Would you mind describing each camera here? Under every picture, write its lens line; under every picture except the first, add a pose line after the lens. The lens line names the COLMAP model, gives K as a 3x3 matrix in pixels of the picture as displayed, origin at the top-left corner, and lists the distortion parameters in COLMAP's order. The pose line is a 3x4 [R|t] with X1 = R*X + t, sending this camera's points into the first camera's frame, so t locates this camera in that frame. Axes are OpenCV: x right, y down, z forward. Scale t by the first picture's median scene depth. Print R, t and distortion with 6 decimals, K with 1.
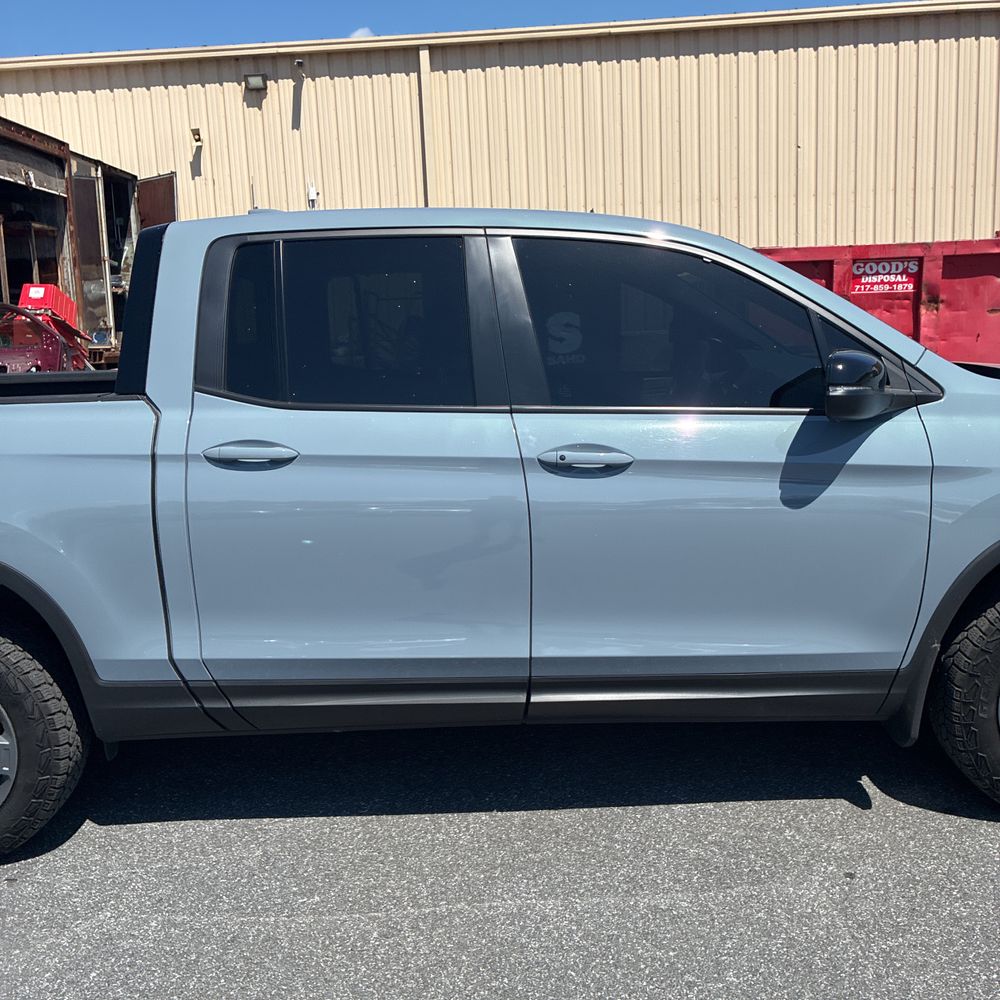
lens RADIAL K [[1016.1, 0, 496.5], [0, 1016.1, 483.9], [0, 0, 1]] dist [0.018390, 0.000000]
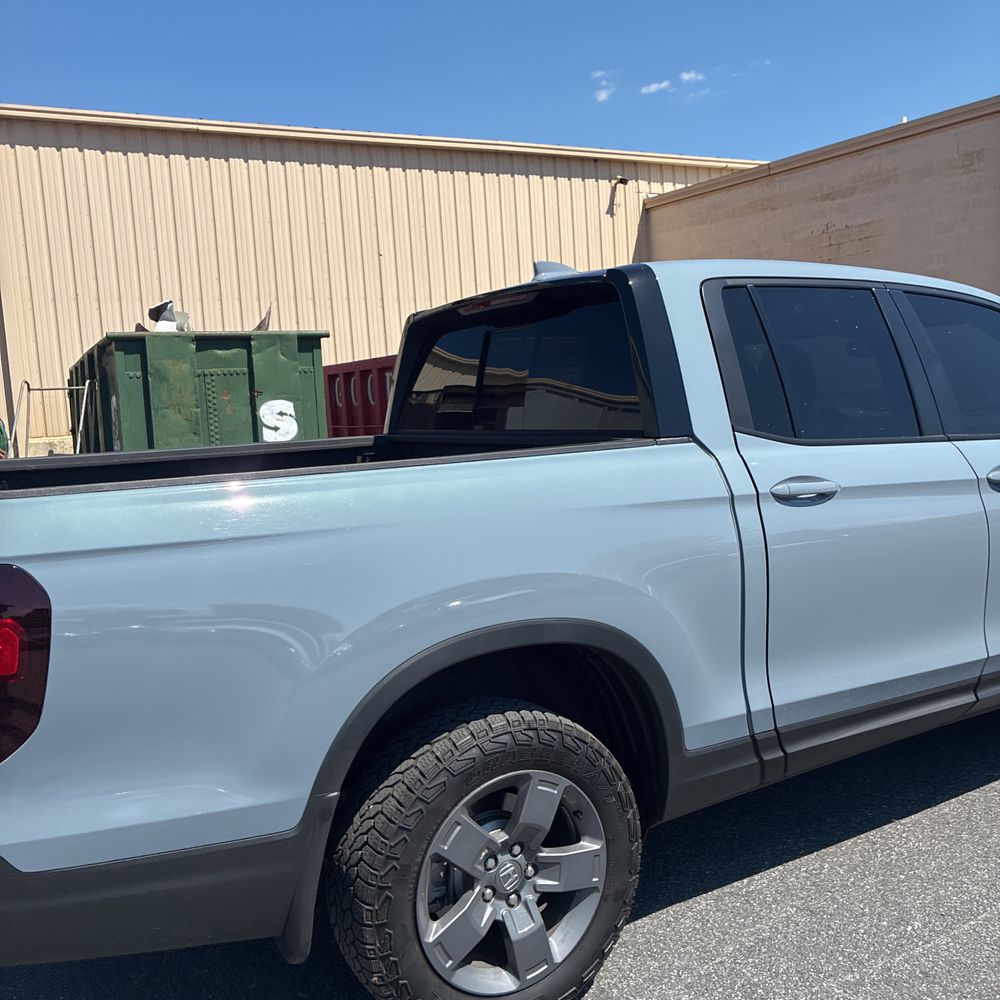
lens RADIAL K [[1016.1, 0, 489.1], [0, 1016.1, 477.4], [0, 0, 1]] dist [0.018390, 0.000000]
pose [[0.855099, -0.047212, 0.516311, -0.302418], [0.102696, 0.991538, -0.079415, 0.002036], [-0.508193, 0.120931, 0.852711, 0.087417]]
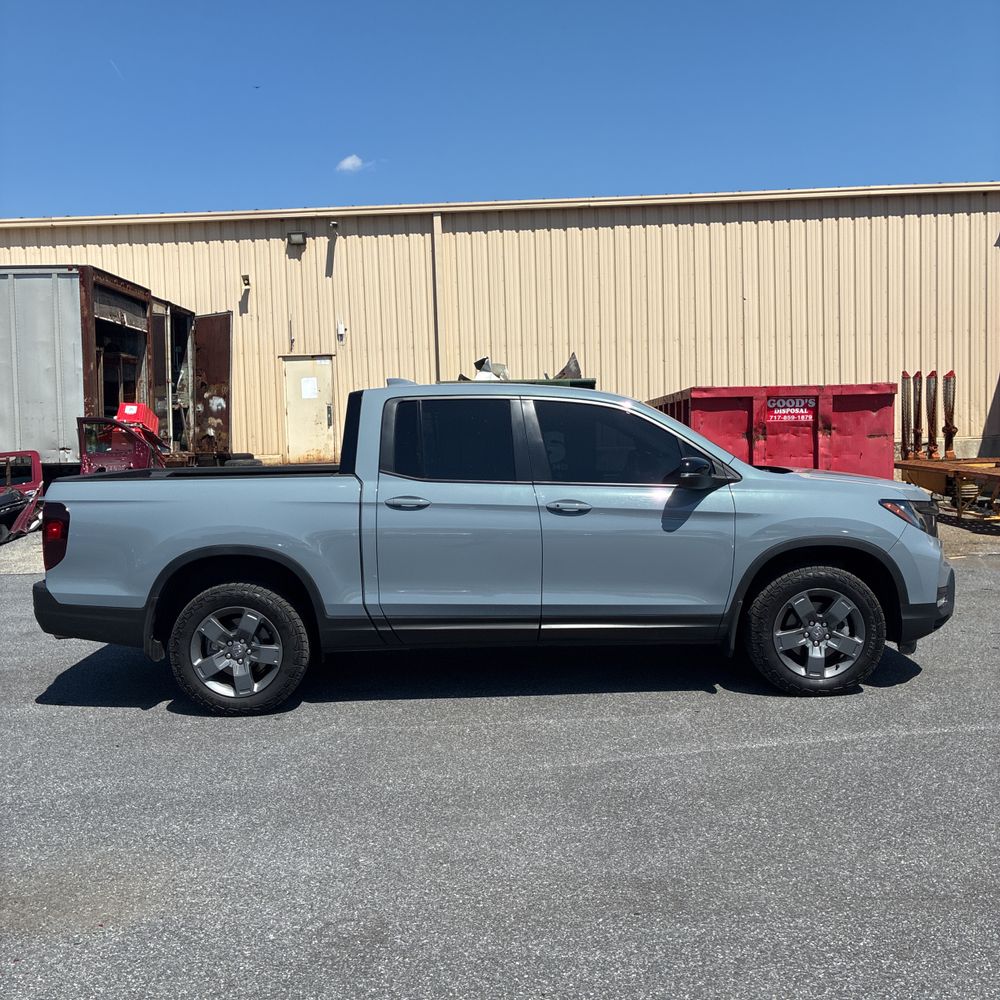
lens RADIAL K [[1016.1, 0, 493.1], [0, 1016.1, 490.1], [0, 0, 1]] dist [0.018390, 0.000000]
pose [[0.999812, 0.013938, 0.013453, -0.028155], [-0.012454, 0.994426, -0.104696, 0.046736], [-0.014837, 0.104508, 0.994413, -0.310803]]
